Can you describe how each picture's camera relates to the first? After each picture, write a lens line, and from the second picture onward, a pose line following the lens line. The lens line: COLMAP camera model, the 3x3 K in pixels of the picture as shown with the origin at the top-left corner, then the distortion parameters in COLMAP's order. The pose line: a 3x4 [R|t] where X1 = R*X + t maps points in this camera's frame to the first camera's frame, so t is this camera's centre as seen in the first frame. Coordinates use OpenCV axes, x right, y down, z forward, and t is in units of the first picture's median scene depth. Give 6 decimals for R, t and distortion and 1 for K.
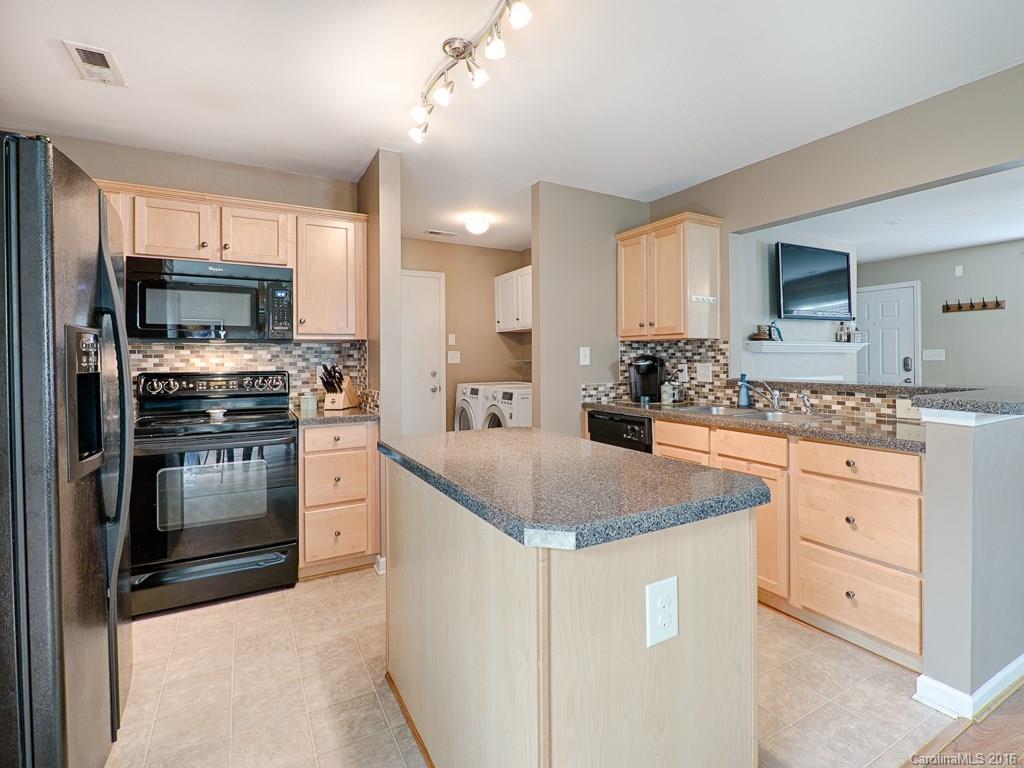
lens RADIAL K [[531.2, 0, 537.3], [0, 531.2, 352.0], [0, 0, 1]] dist [-0.008501, -0.000791]
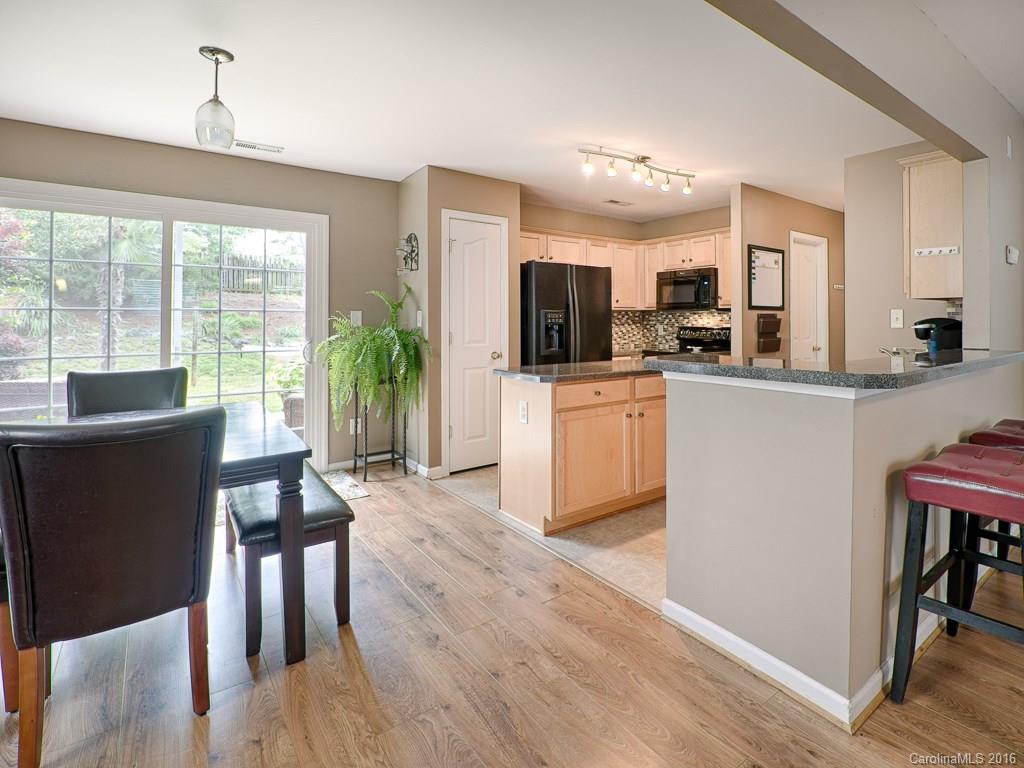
lens RADIAL K [[562.2, 0, 599.5], [0, 562.2, 315.4], [0, 0, 1]] dist [0.005803, 0.000056]
pose [[0.110318, -0.001716, -0.993895, 1.237181], [0.012742, 0.999919, -0.000312, -0.005440], [0.993815, -0.012630, 0.110331, 0.412813]]
